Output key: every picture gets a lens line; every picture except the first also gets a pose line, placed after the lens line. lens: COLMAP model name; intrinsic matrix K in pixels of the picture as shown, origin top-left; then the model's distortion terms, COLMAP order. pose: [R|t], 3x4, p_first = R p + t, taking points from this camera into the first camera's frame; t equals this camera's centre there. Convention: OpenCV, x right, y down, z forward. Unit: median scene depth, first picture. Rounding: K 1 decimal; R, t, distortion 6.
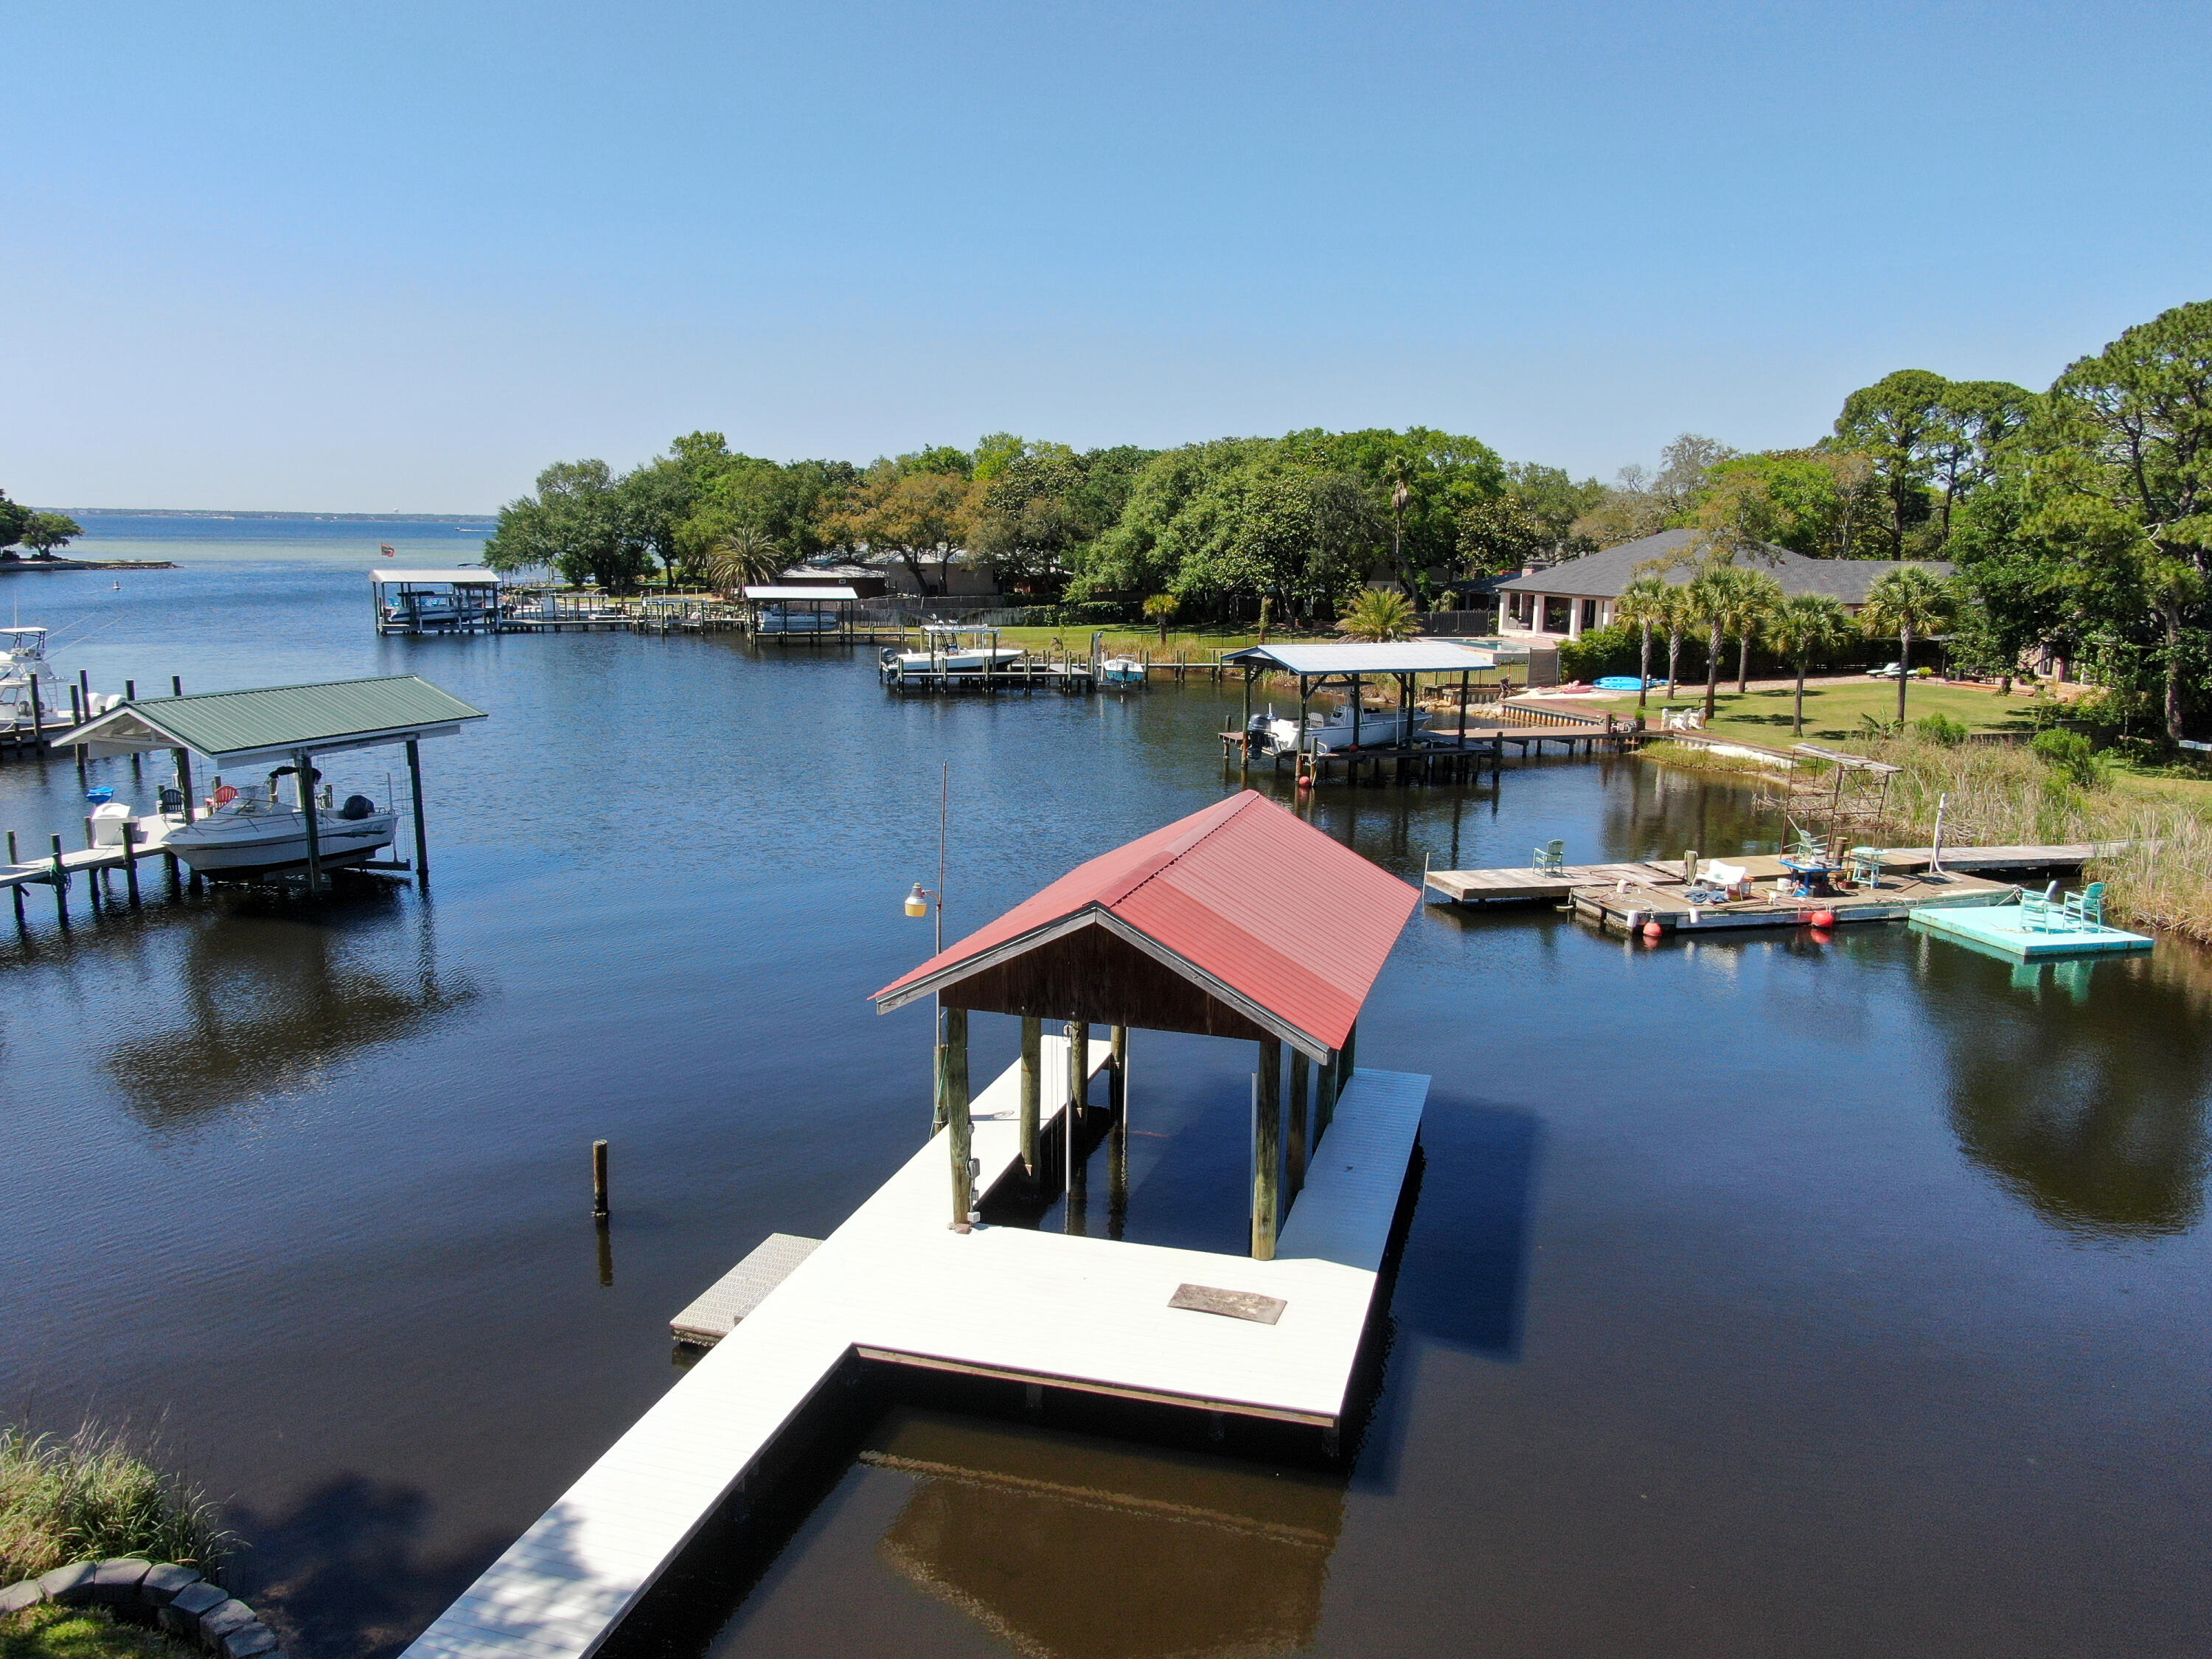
lens RADIAL K [[1583.9, 0, 1105.9], [0, 1583.9, 822.0], [0, 0, 1]] dist [-0.022814, 0.010398]
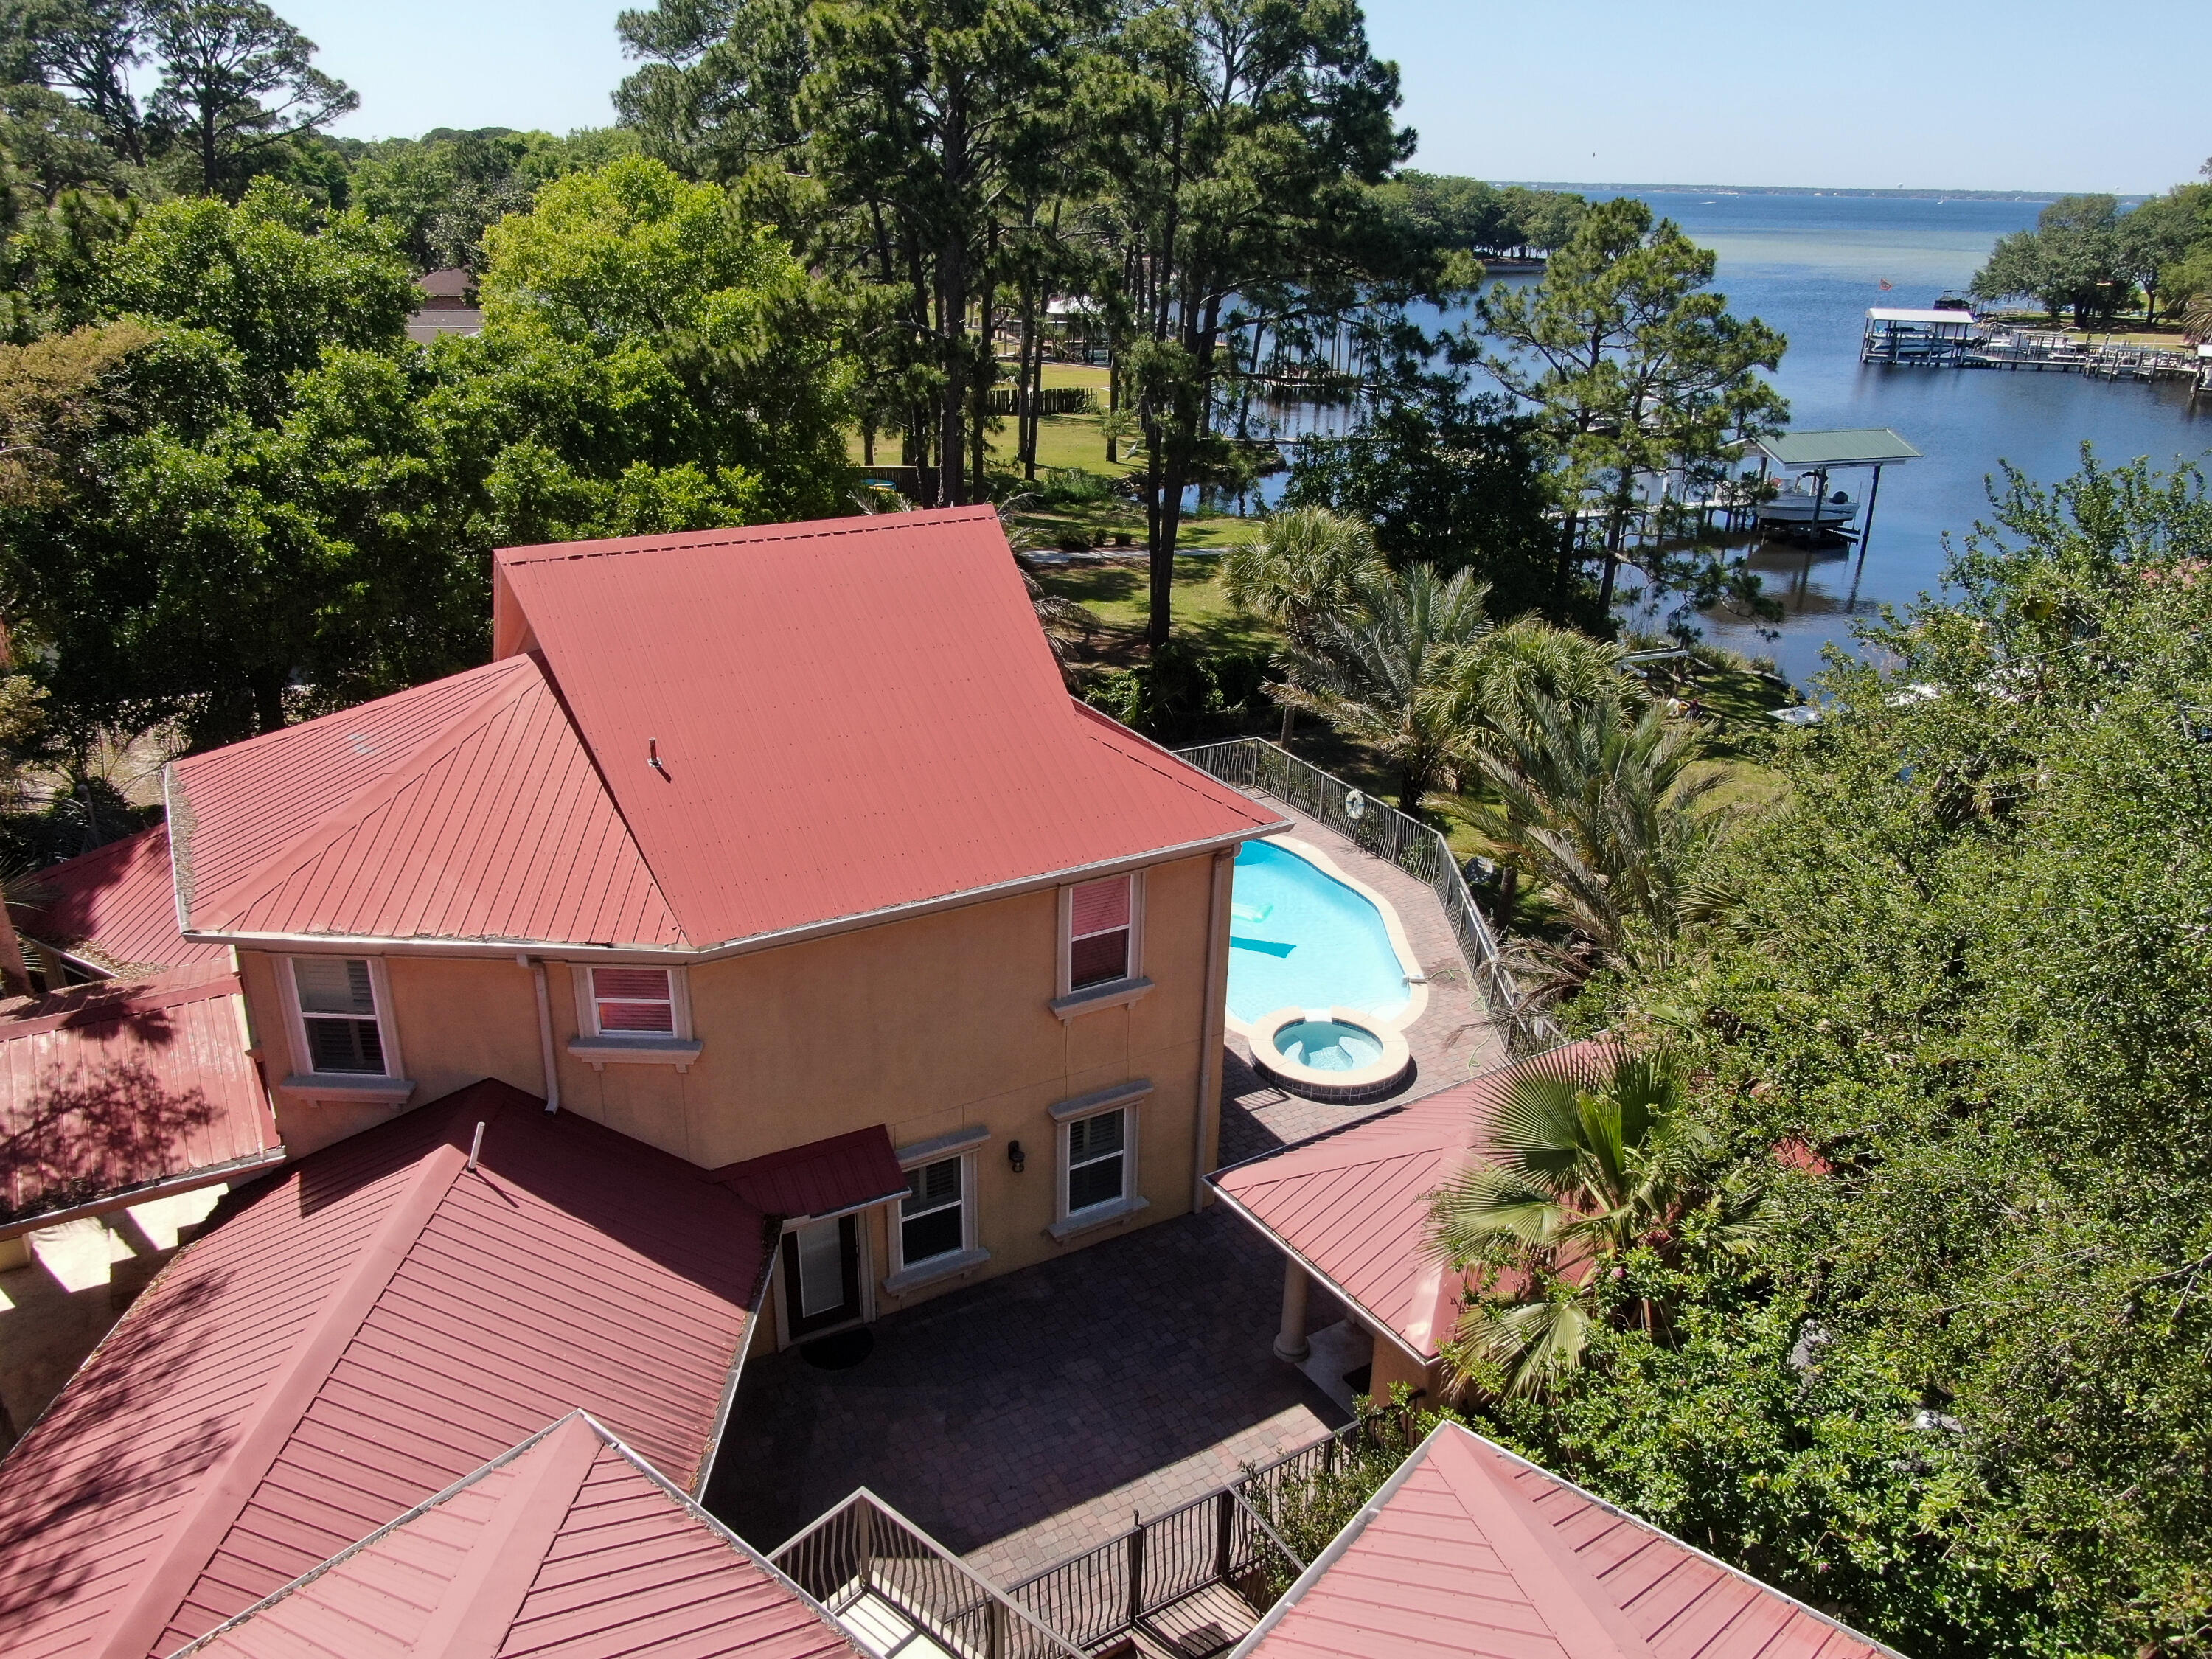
lens RADIAL K [[1583.9, 0, 1109.2], [0, 1583.9, 833.9], [0, 0, 1]] dist [-0.022814, 0.010398]
pose [[0.658630, 0.276281, -0.699911, 0.175352], [-0.134143, 0.958366, 0.252072, 0.008345], [0.740414, -0.072134, 0.668270, -0.431281]]
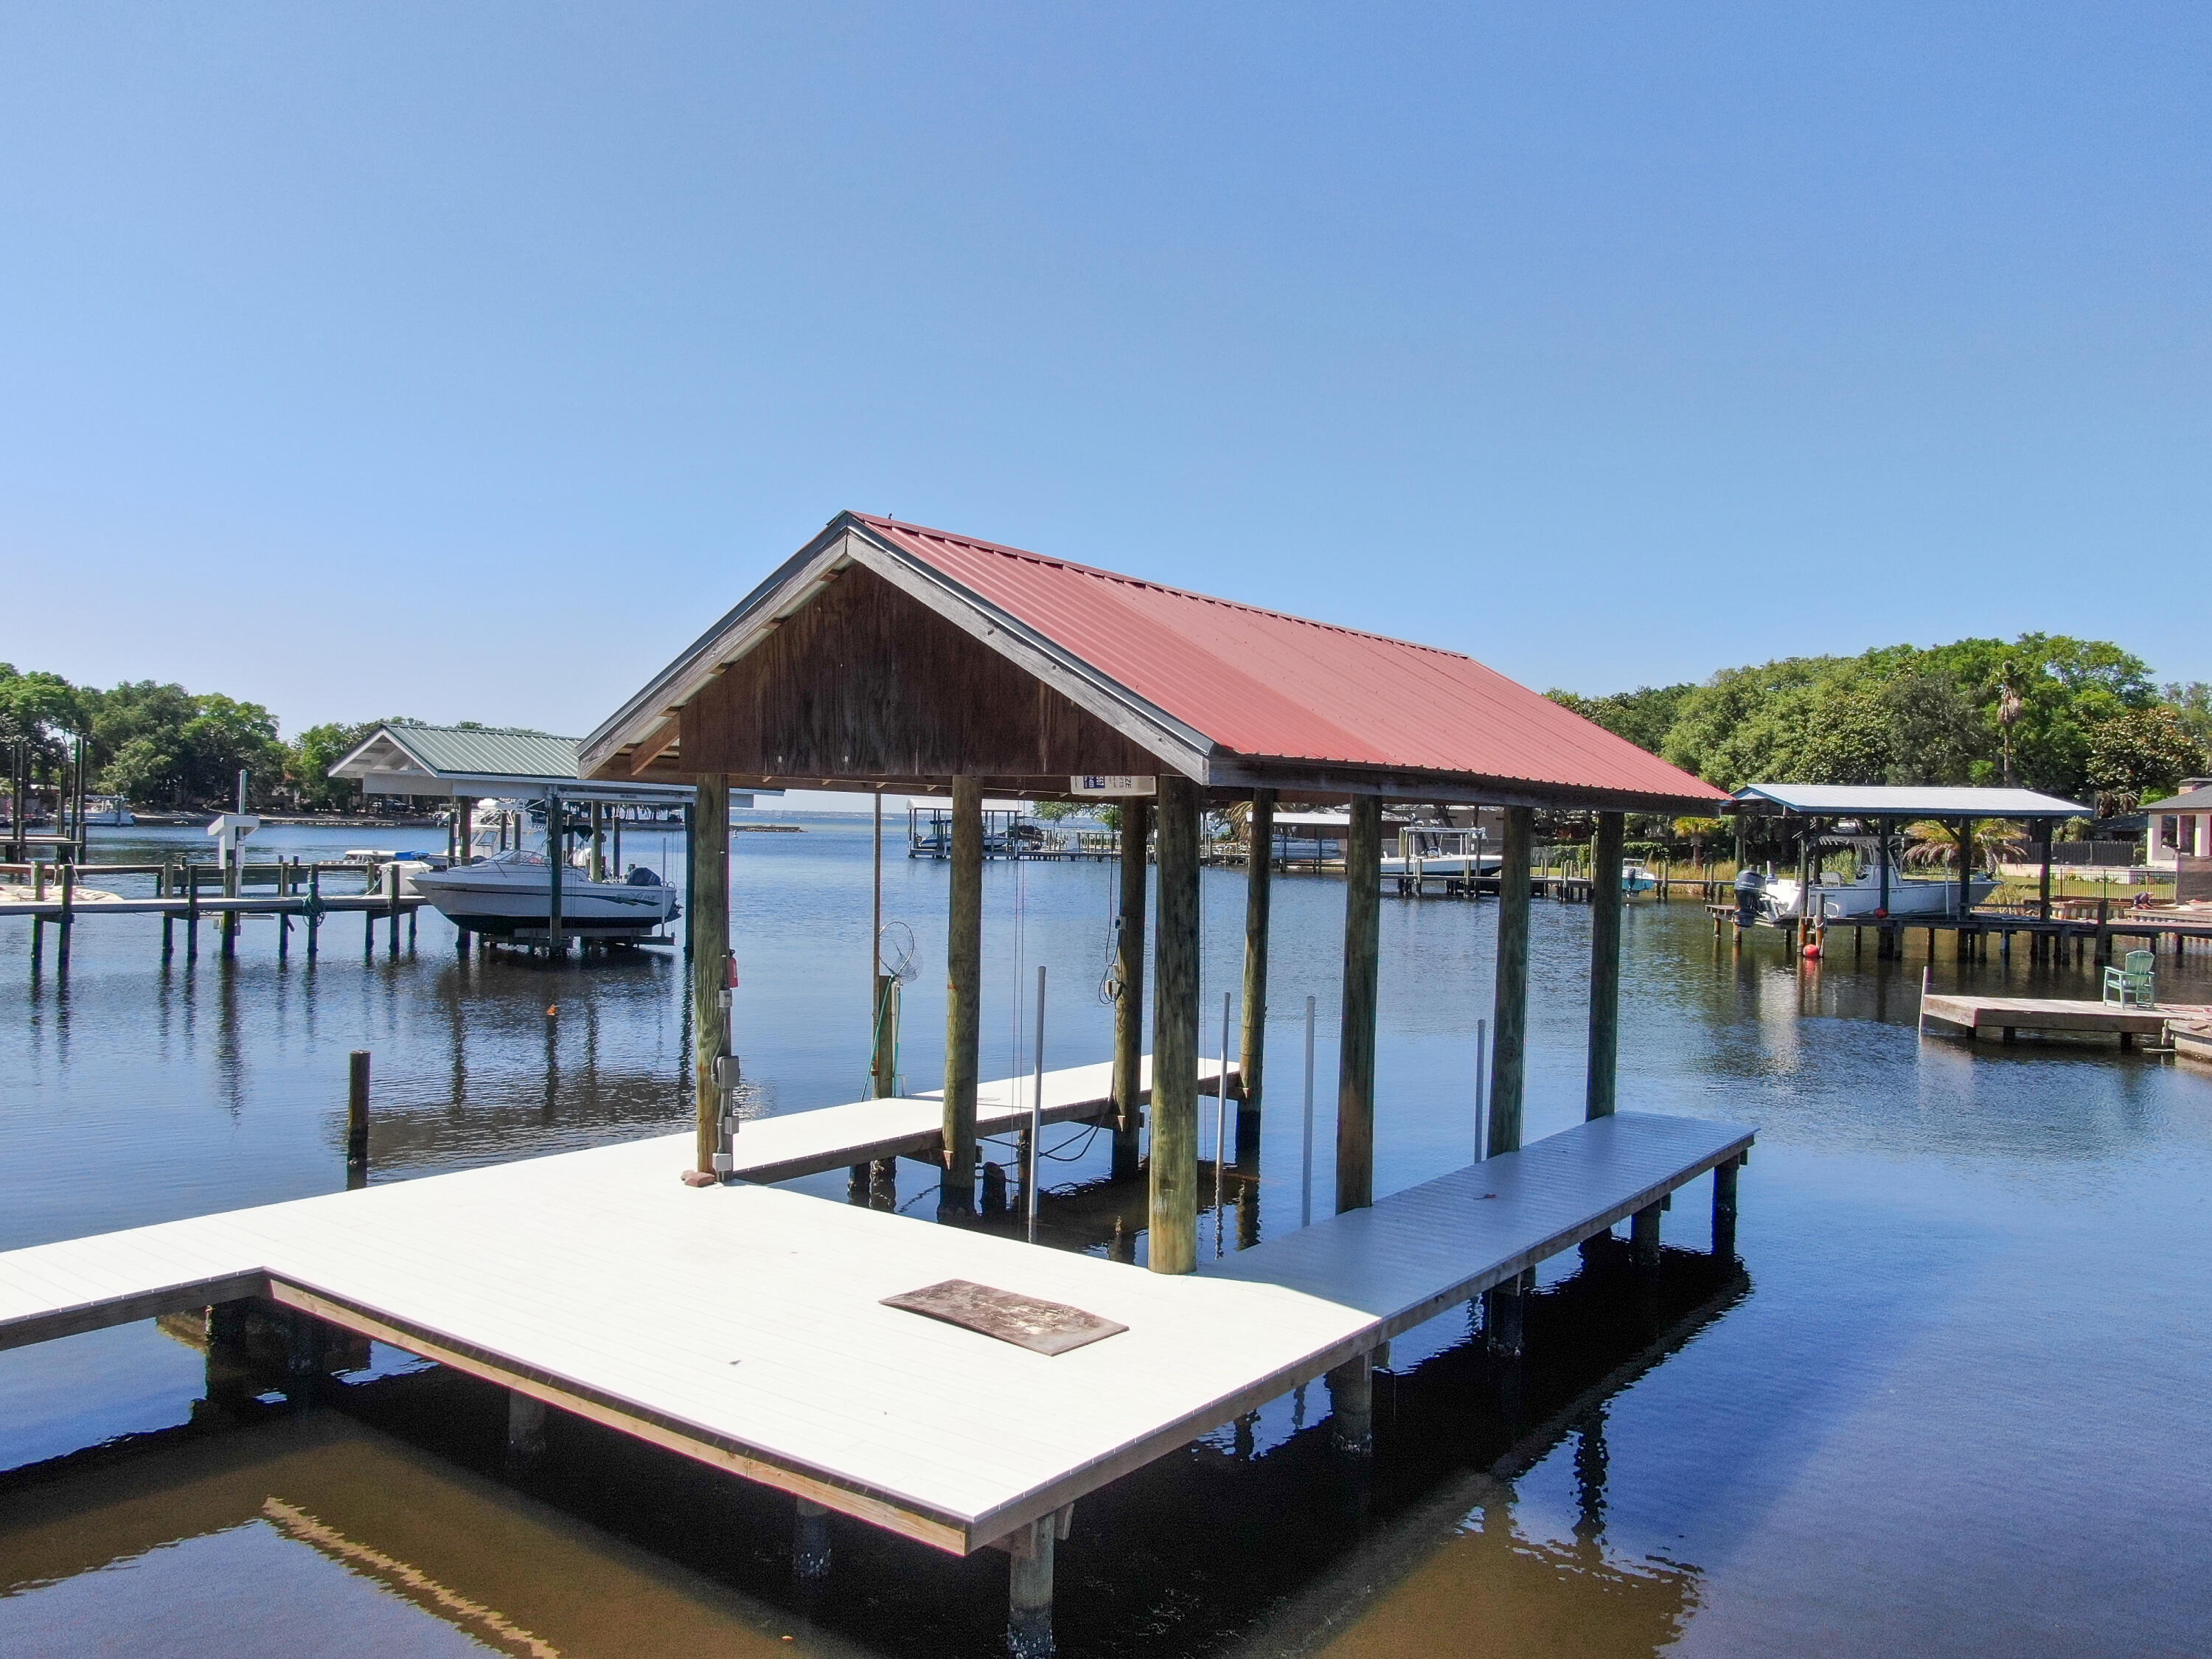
lens RADIAL K [[1583.9, 0, 1108.9], [0, 1583.9, 839.1], [0, 0, 1]] dist [-0.022814, 0.010398]
pose [[0.934376, 0.007654, -0.356207, 0.051292], [-0.071487, 0.983465, -0.166389, 0.046118], [0.349043, 0.180934, 0.919473, 0.106638]]
